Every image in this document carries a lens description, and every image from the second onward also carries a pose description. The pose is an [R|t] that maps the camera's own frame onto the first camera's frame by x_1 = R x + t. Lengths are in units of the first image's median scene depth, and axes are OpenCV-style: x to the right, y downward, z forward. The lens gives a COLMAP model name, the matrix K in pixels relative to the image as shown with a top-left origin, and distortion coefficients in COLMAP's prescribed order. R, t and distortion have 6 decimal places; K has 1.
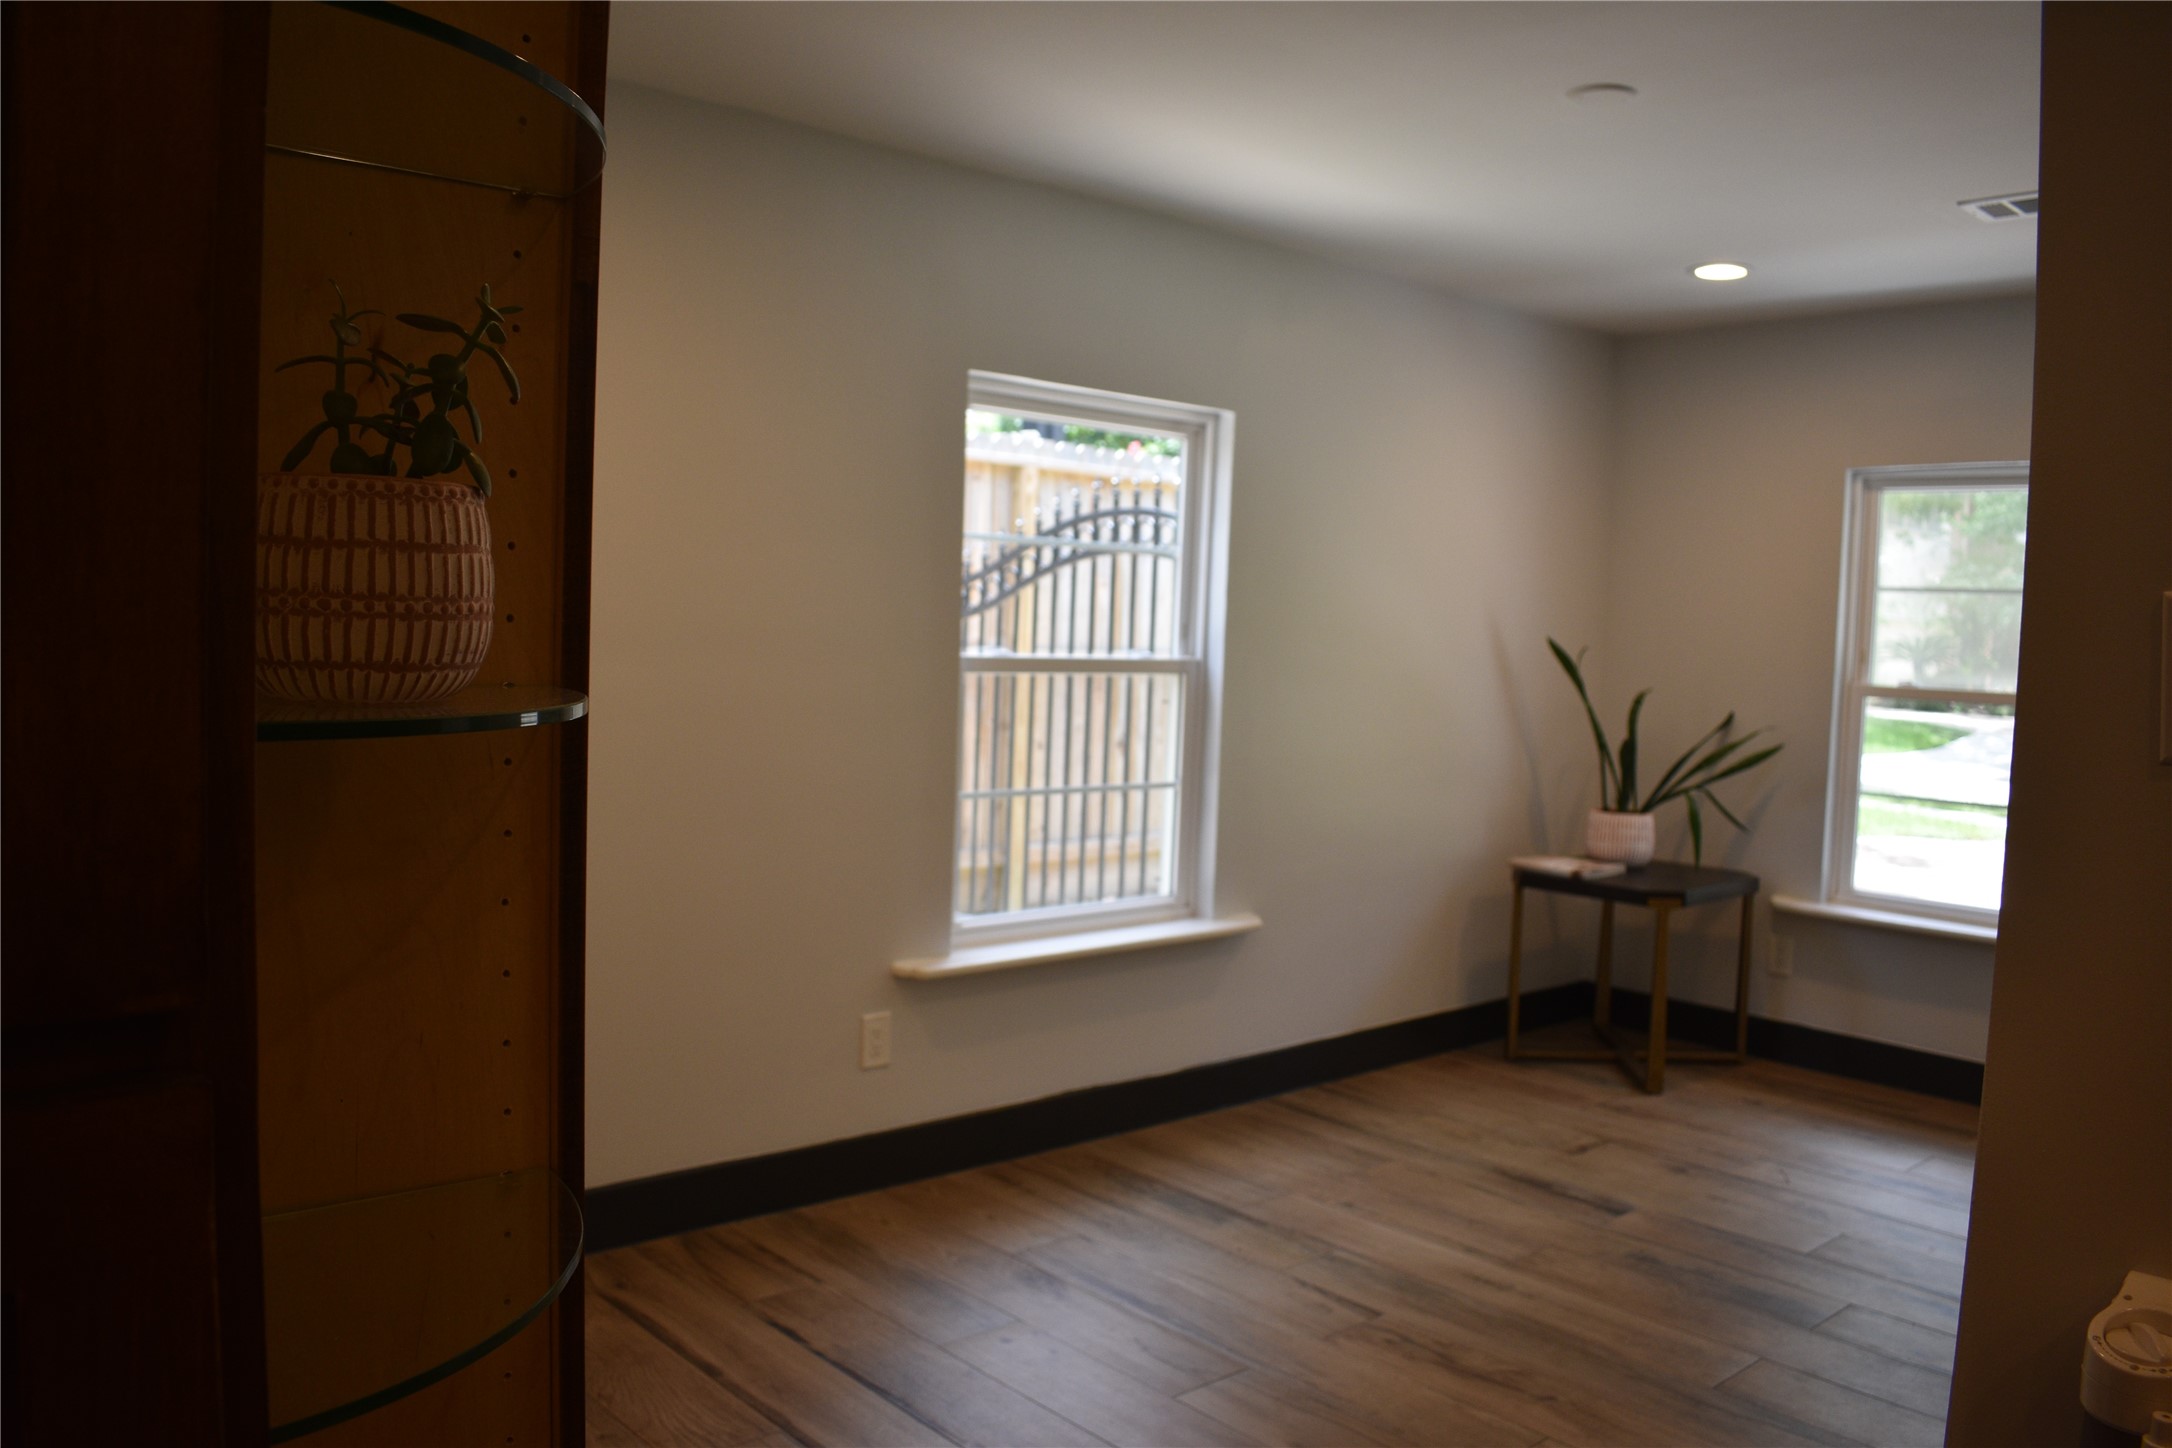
lens RADIAL K [[1678.4, 0, 1086.0], [0, 1678.4, 724.0], [0, 0, 1]] dist [-0.090975, 0.001762]
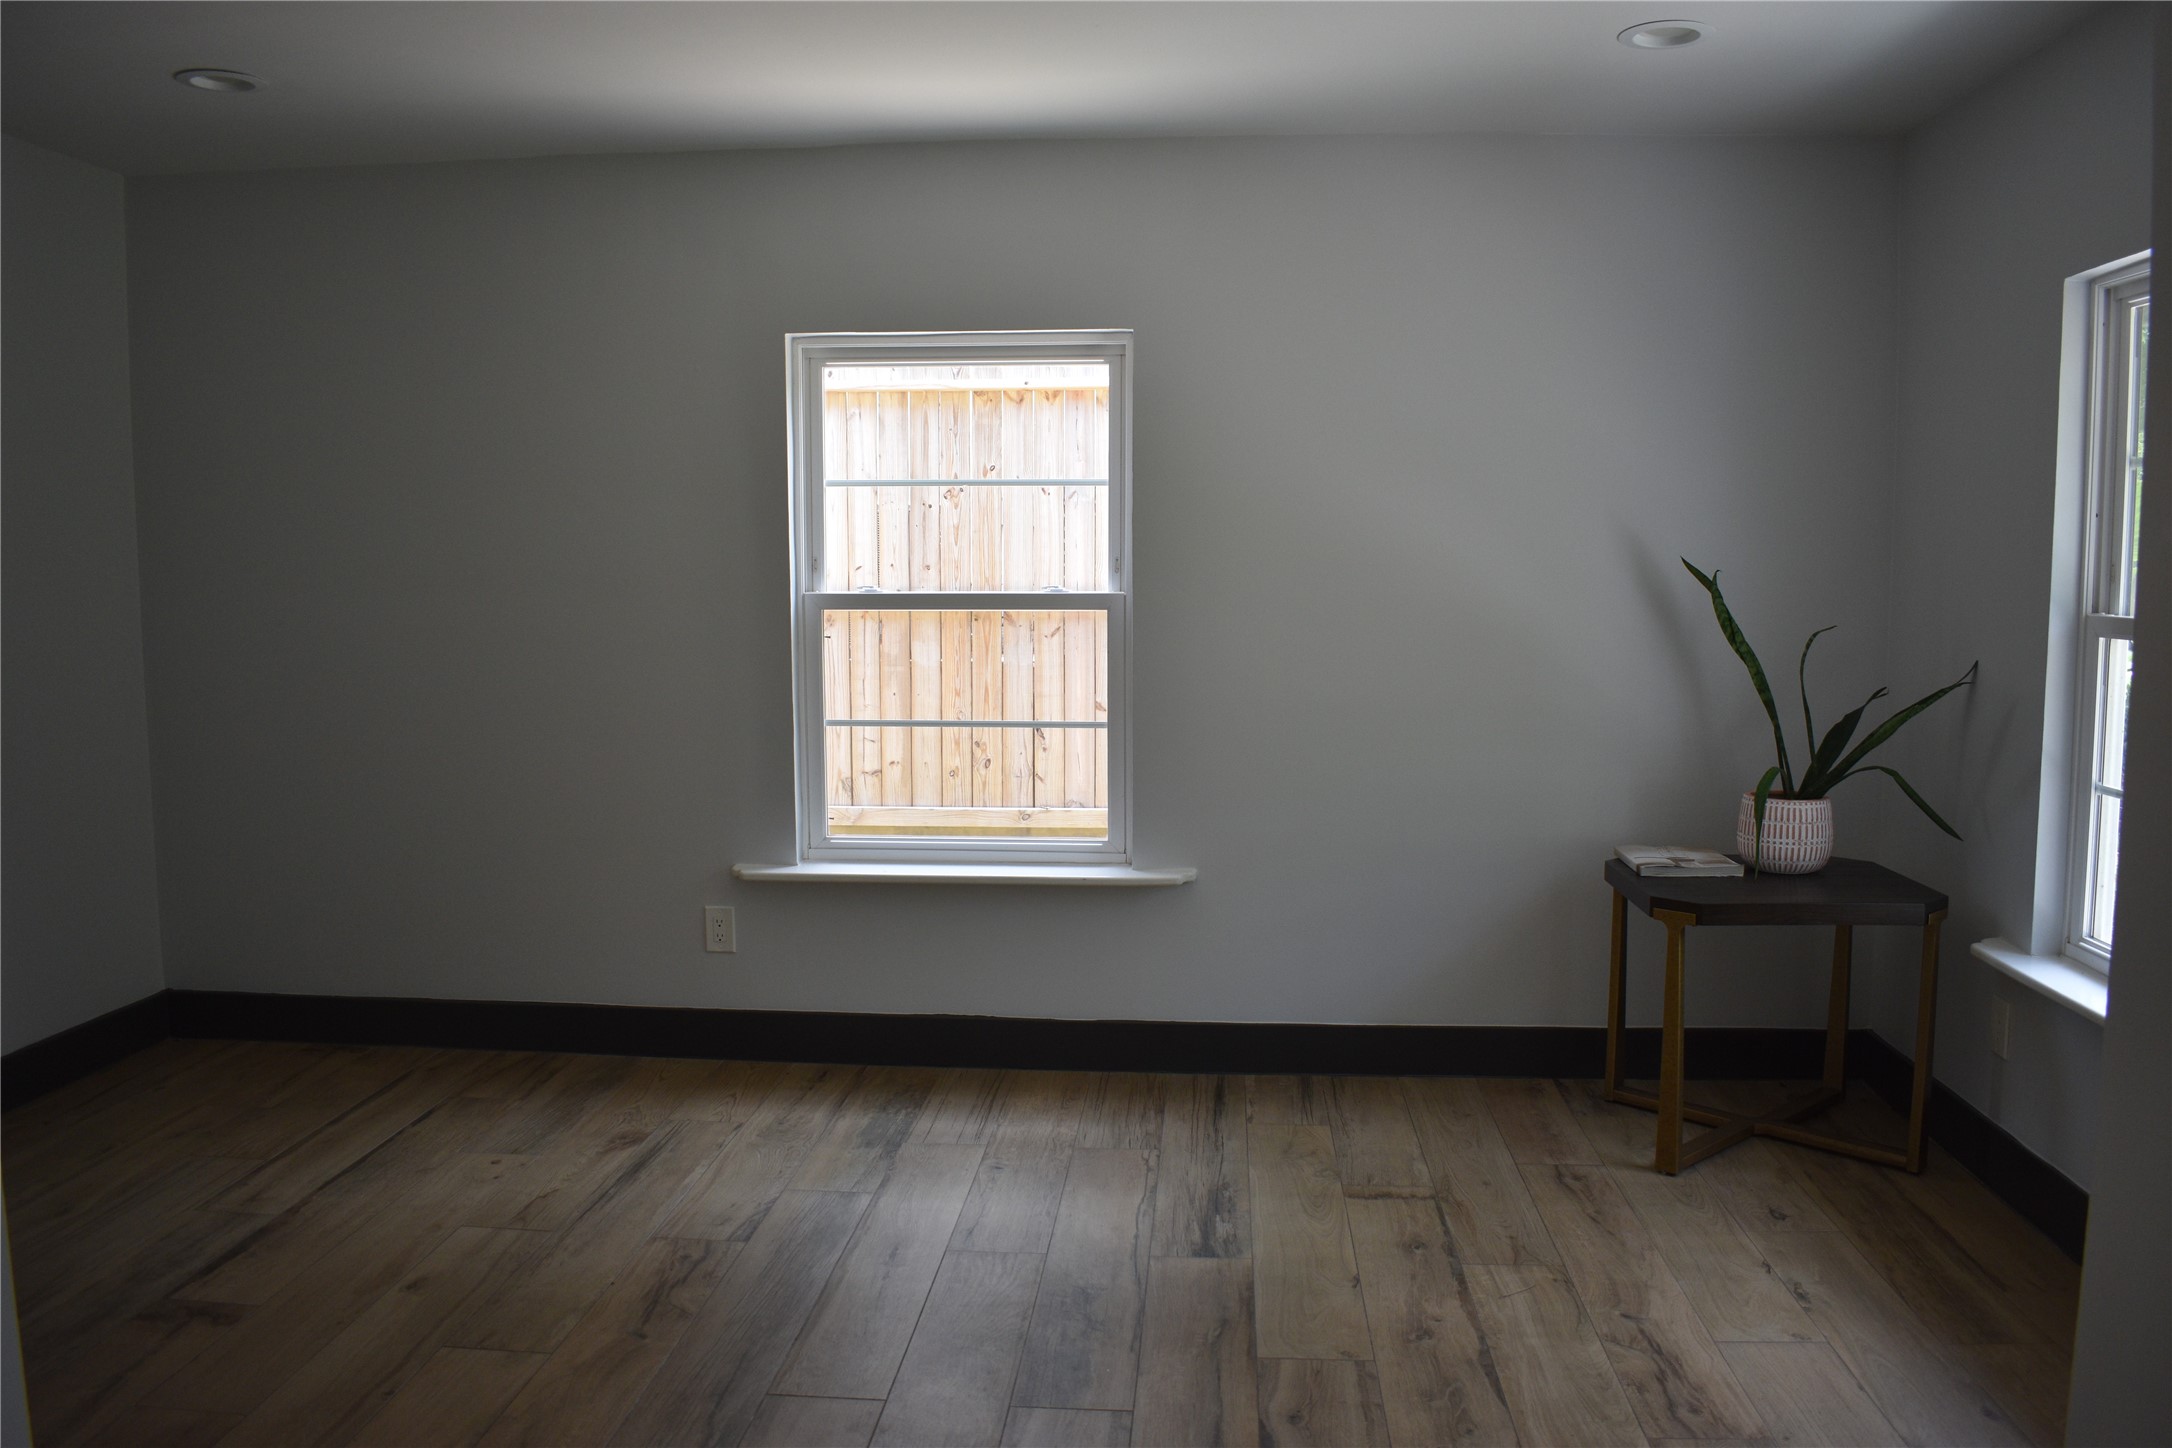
lens RADIAL K [[1678.4, 0, 1086.0], [0, 1678.4, 724.0], [0, 0, 1]] dist [-0.090975, 0.001762]
pose [[0.688757, 0.036231, -0.724086, 0.784153], [-0.019348, 0.999313, 0.031599, 0.005278], [0.724734, -0.007754, 0.688985, 0.346887]]
